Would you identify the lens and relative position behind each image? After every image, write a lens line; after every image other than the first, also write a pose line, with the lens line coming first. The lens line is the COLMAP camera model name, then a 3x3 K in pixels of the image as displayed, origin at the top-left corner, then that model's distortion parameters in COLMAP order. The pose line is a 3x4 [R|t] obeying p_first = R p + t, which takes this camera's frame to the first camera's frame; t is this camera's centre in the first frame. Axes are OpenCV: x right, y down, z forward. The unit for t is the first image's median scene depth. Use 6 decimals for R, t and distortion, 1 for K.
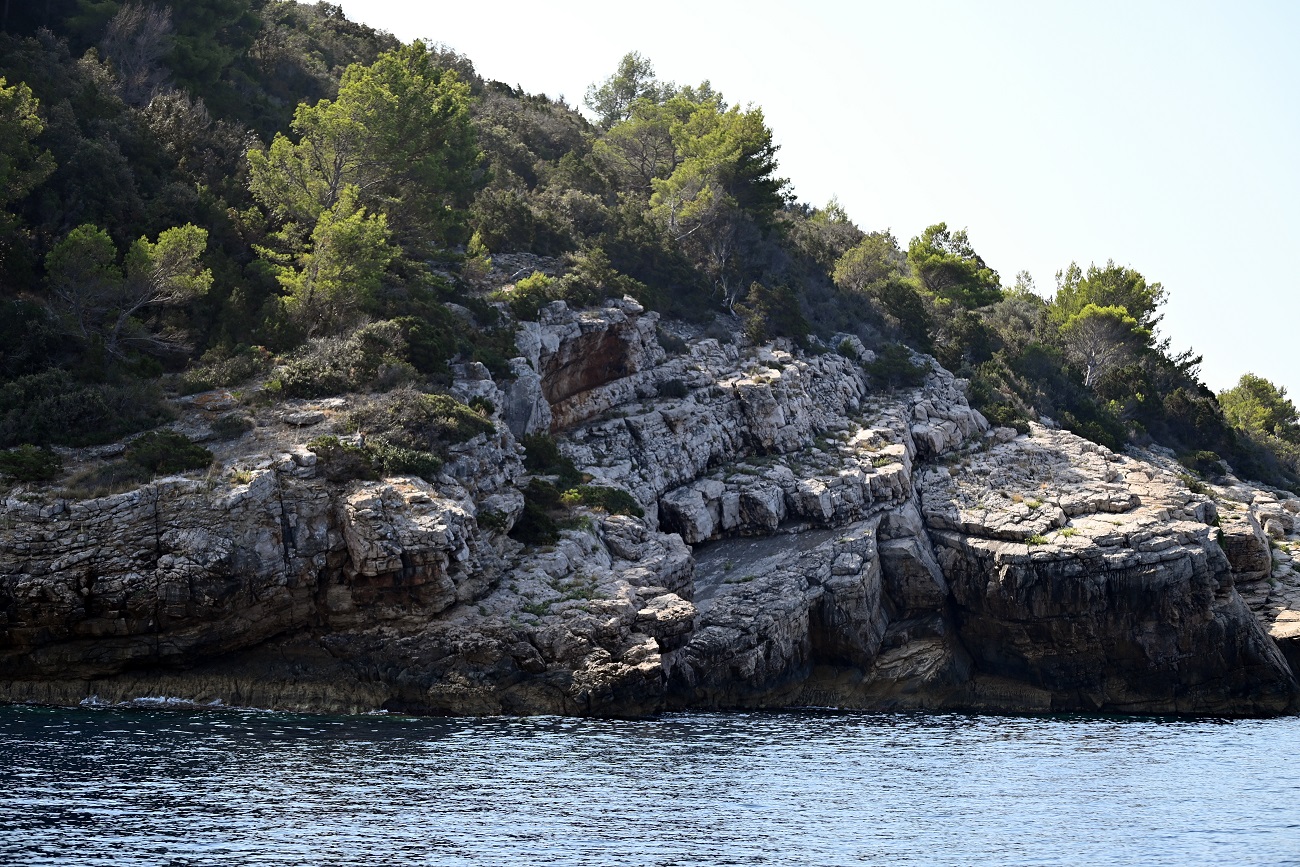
lens RADIAL K [[3634.0, 0, 649.9], [0, 3634.0, 434.7], [0, 0, 1]] dist [-0.115355, 0.000000]
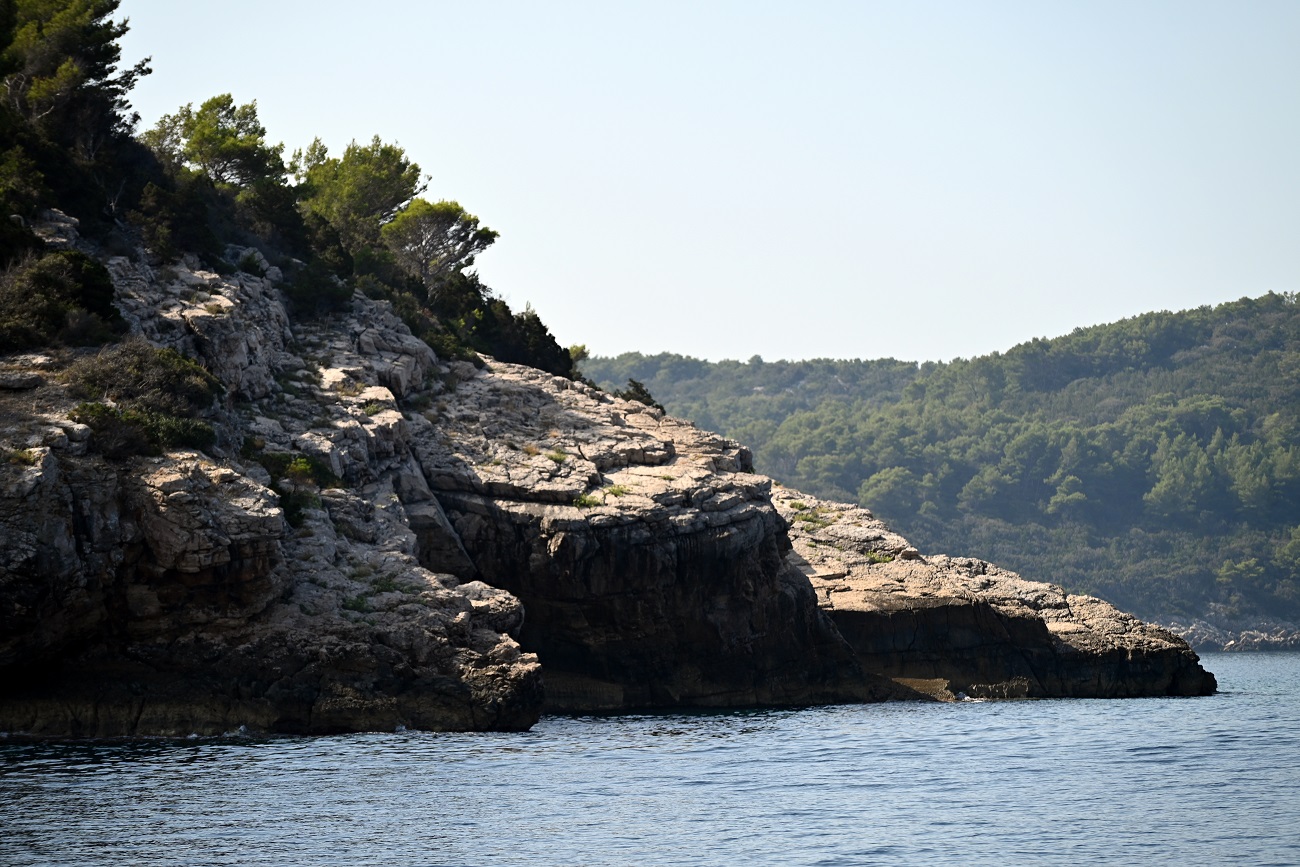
lens RADIAL K [[5232.3, 0, 650.1], [0, 5232.3, 432.9], [0, 0, 1]] dist [0.051198, 0.000000]
pose [[0.941061, -0.024503, 0.337349, -0.279887], [0.017452, 0.999562, 0.023919, -0.014432], [-0.337787, -0.016622, 0.941076, -0.116646]]
